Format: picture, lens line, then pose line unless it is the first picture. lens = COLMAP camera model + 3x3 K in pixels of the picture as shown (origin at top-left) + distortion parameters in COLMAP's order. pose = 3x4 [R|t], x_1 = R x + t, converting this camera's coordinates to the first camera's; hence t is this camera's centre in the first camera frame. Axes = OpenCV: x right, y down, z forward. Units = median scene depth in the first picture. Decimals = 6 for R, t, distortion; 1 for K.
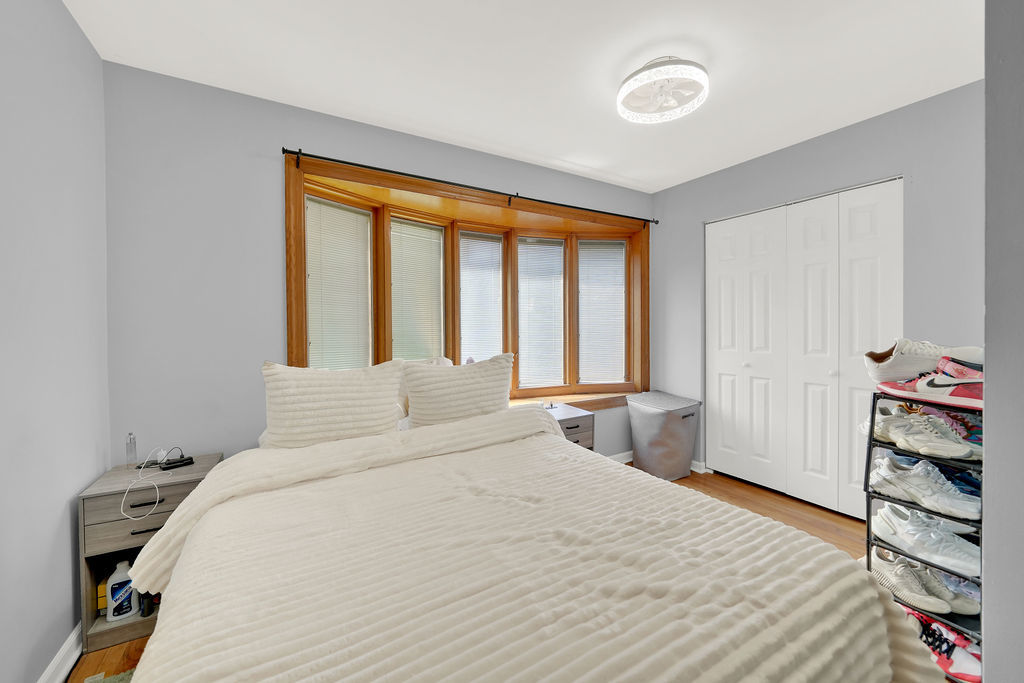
lens RADIAL K [[386.3, 0, 515.2], [0, 386.3, 324.7], [0, 0, 1]] dist [-0.000739, -0.000067]
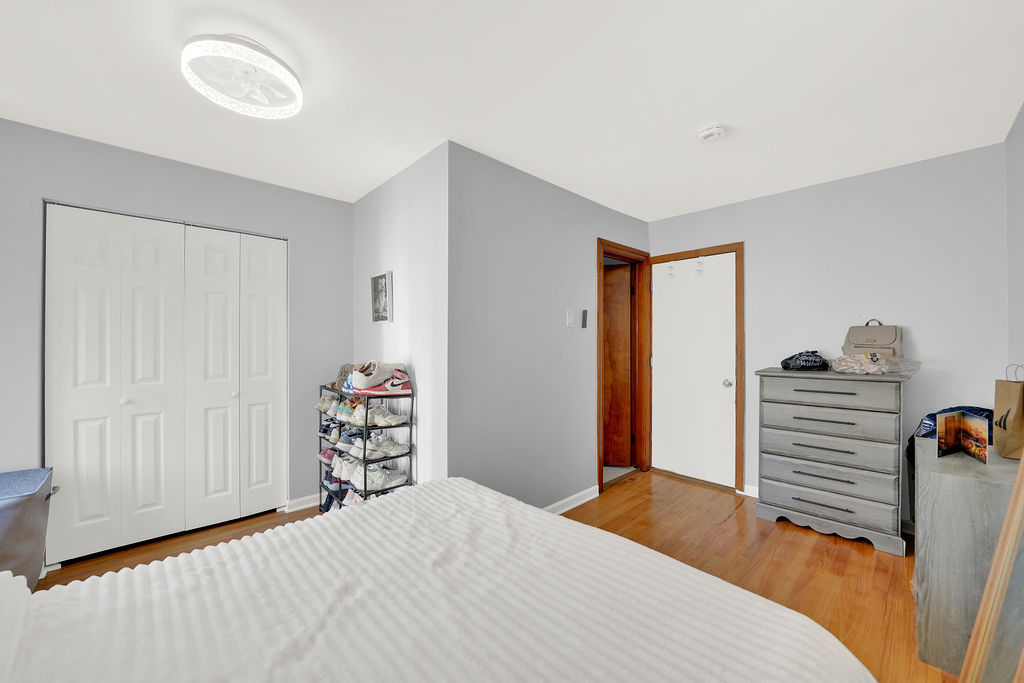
lens RADIAL K [[382.8, 0, 516.7], [0, 382.8, 339.6], [0, 0, 1]] dist [-0.021275, -0.000092]
pose [[-0.216183, 0.012131, 0.976277, -0.543863], [0.002960, 0.999926, -0.011769, -0.022171], [-0.976348, 0.000345, -0.216203, 0.600022]]
